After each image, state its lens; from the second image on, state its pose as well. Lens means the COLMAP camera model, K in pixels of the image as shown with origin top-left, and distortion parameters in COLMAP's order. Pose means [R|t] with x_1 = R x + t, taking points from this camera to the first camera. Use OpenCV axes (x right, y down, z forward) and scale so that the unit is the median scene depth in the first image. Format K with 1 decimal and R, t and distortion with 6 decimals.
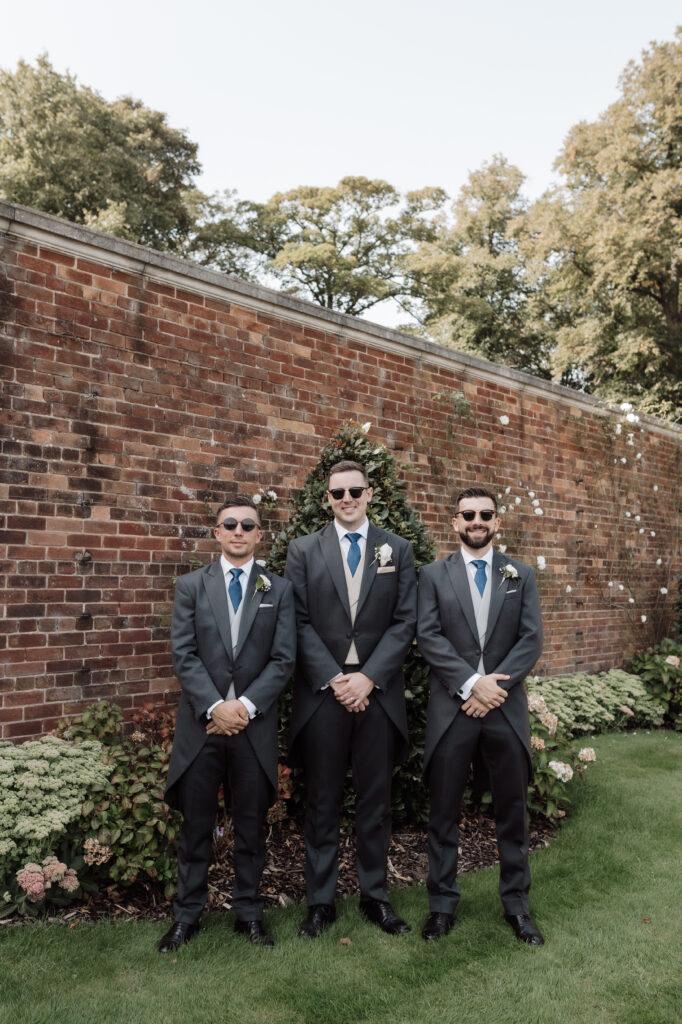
lens RADIAL K [[994.4, 0, 335.4], [0, 994.4, 515.7], [0, 0, 1]] dist [0.004373, 0.000000]
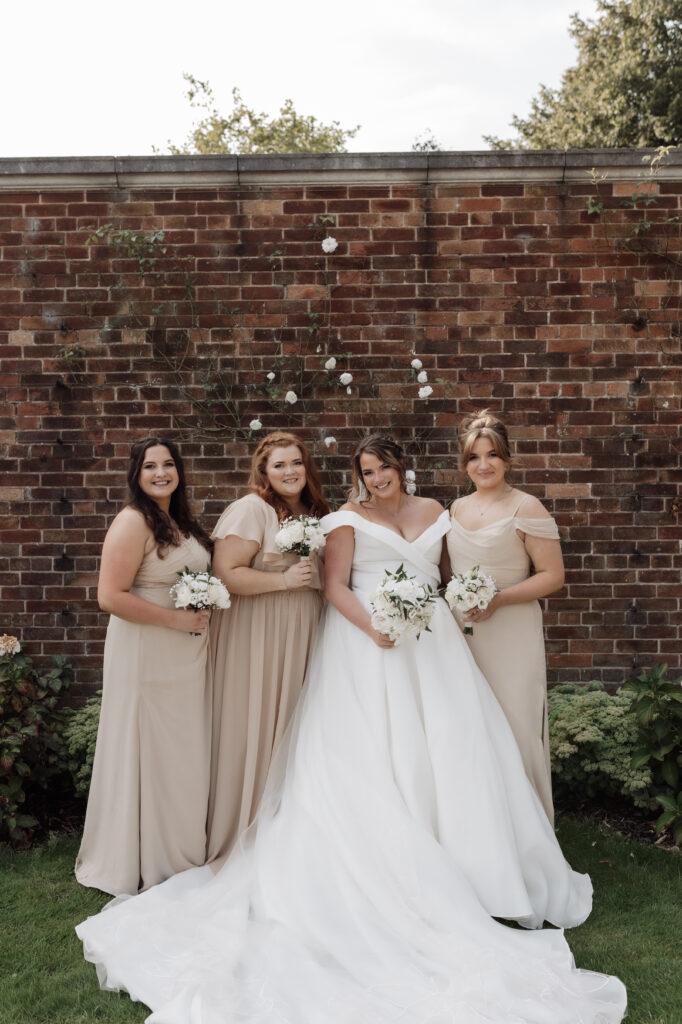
lens RADIAL K [[962.3, 0, 332.5], [0, 962.3, 513.8], [0, 0, 1]] dist [-0.003141, 0.000000]
pose [[0.627331, -0.009952, -0.778689, 0.533585], [0.063291, 0.997262, 0.038243, 0.036533], [0.776177, -0.073275, 0.626243, 0.543924]]
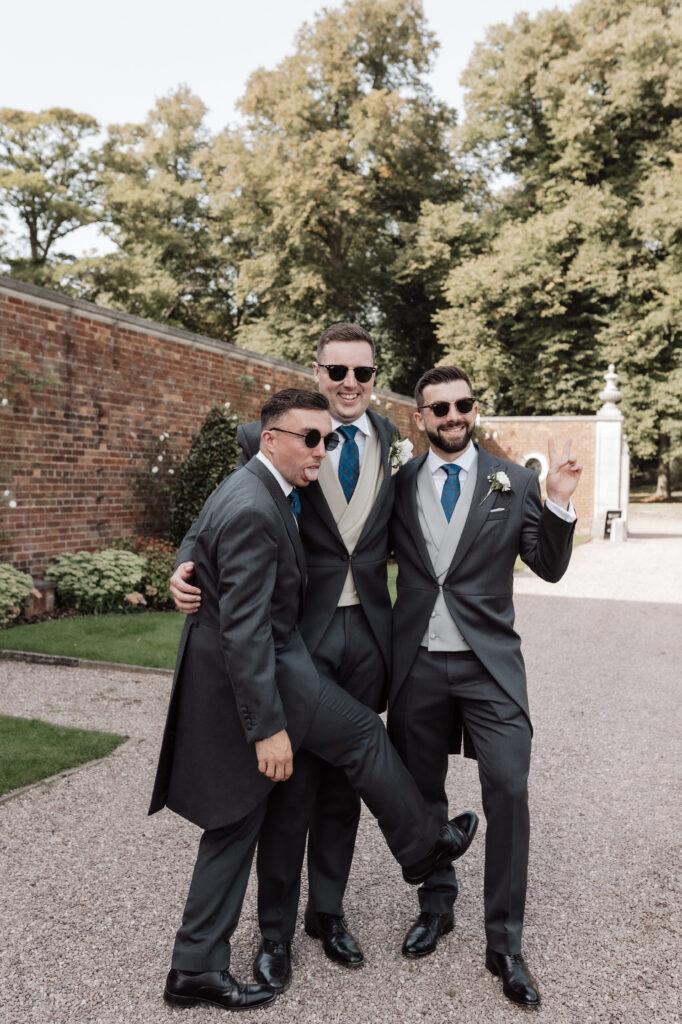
lens RADIAL K [[994.4, 0, 351.4], [0, 994.4, 512.3], [0, 0, 1]] dist [0.004373, 0.000000]
pose [[0.937989, -0.015338, 0.346324, -0.254154], [-0.017319, 0.995700, 0.091002, -0.034764], [-0.346231, -0.091357, 0.933691, -0.587347]]
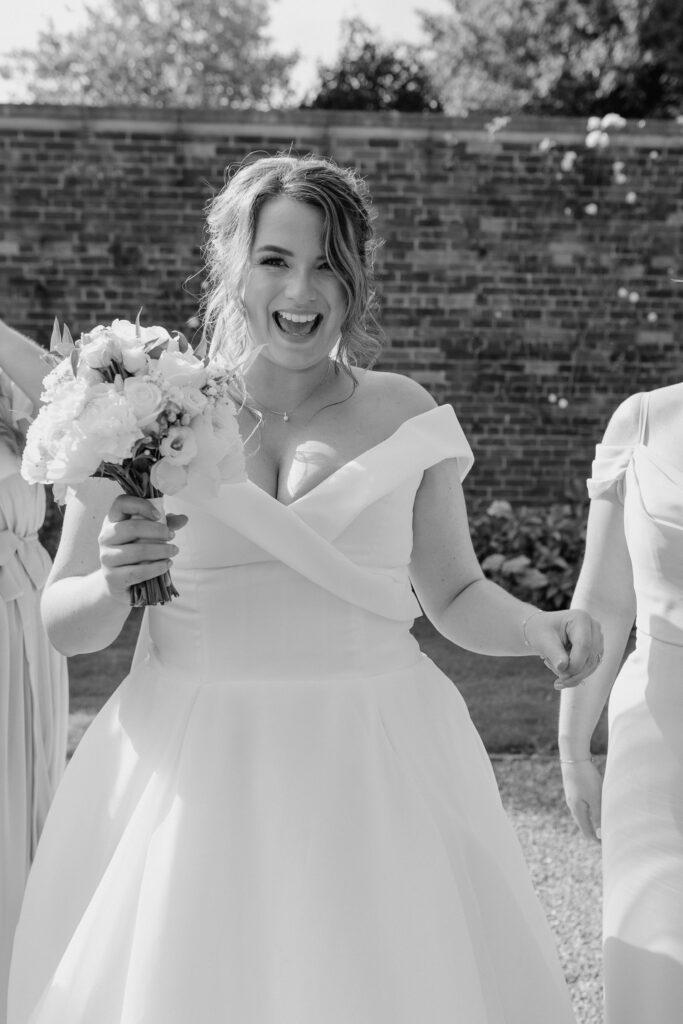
lens RADIAL K [[994.4, 0, 341.0], [0, 994.4, 514.3], [0, 0, 1]] dist [0.004373, 0.000000]
pose [[0.689409, 0.087215, -0.719102, 0.691041], [0.041720, 0.986297, 0.159618, 0.032415], [0.723170, -0.140043, 0.676324, 0.423297]]
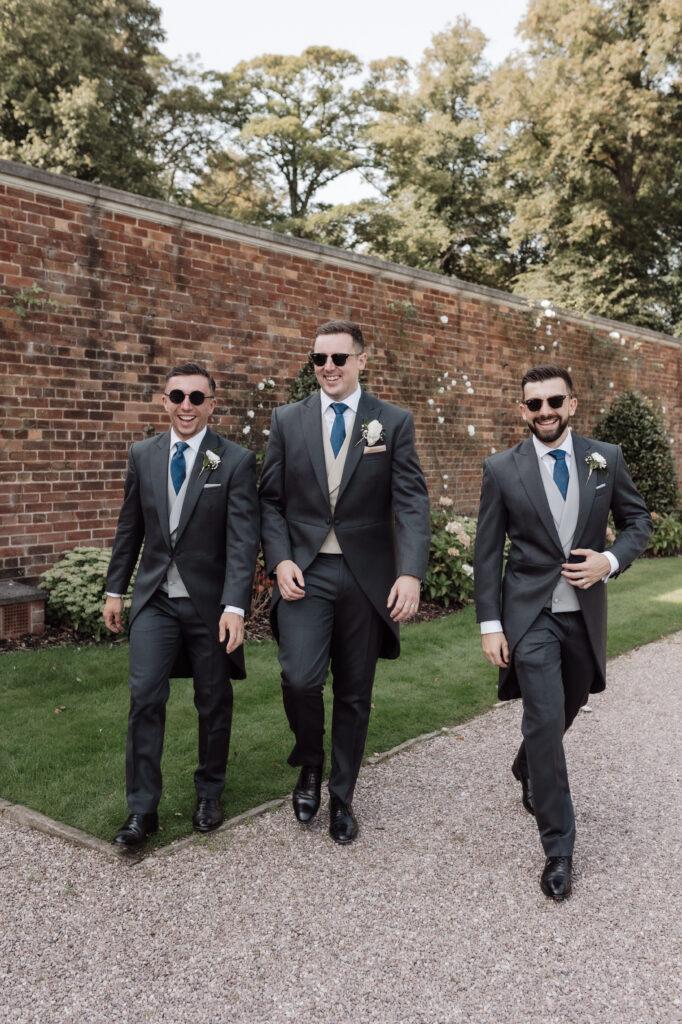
lens RADIAL K [[994.4, 0, 343.2], [0, 994.4, 516.4], [0, 0, 1]] dist [0.004373, 0.000000]
pose [[0.998948, -0.006664, 0.045373, -0.017958], [0.000452, 0.990770, 0.135554, -0.015871], [-0.045857, -0.135391, 0.989730, -0.261138]]
